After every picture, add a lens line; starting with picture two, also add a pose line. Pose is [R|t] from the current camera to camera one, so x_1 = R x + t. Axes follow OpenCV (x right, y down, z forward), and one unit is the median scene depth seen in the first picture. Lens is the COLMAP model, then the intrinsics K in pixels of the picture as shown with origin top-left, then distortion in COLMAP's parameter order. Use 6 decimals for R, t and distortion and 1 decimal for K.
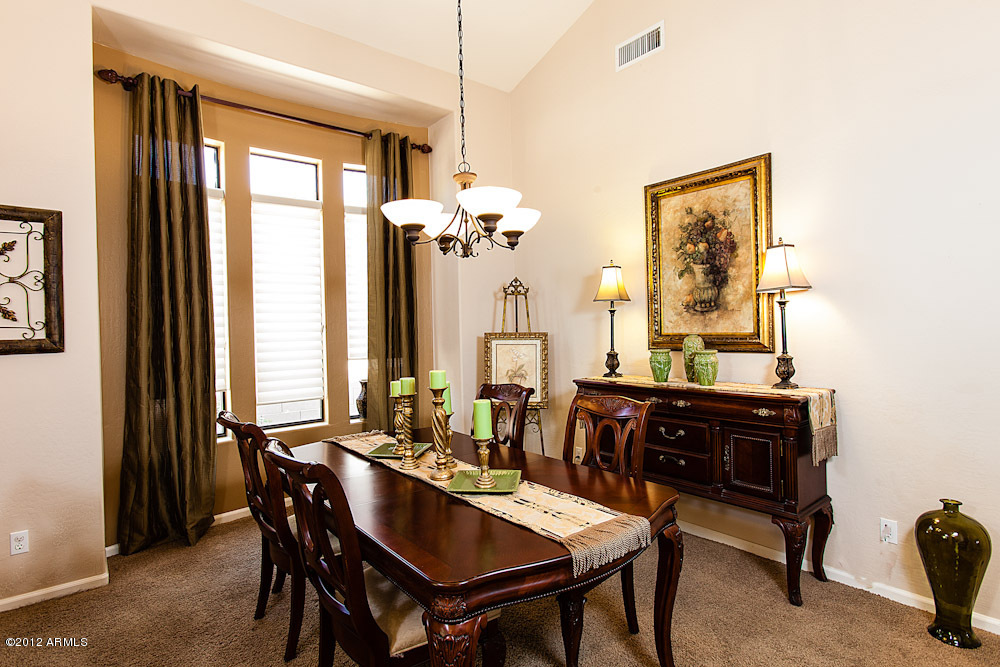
lens RADIAL K [[510.6, 0, 500.0], [0, 510.6, 333.5], [0, 0, 1]] dist [-0.007119, 0.001993]
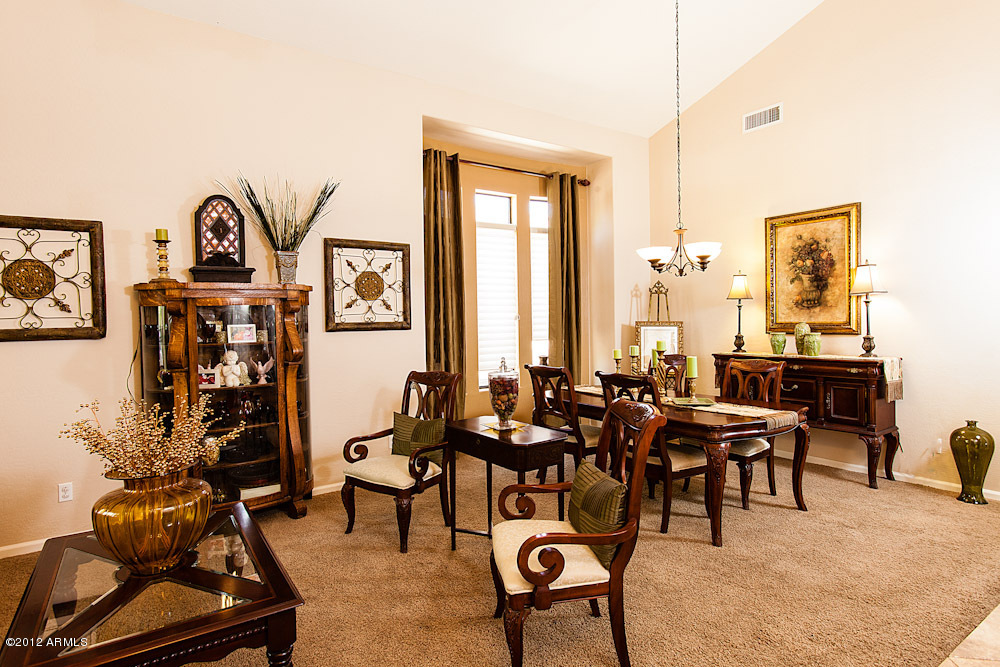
lens RADIAL K [[543.7, 0, 500.0], [0, 543.7, 333.5], [0, 0, 1]] dist [0.000989, 0.001223]
pose [[0.997388, 0.009855, -0.071561, -0.373038], [-0.008879, 0.999863, 0.013950, 0.018984], [0.071689, -0.013279, 0.997339, -0.619762]]
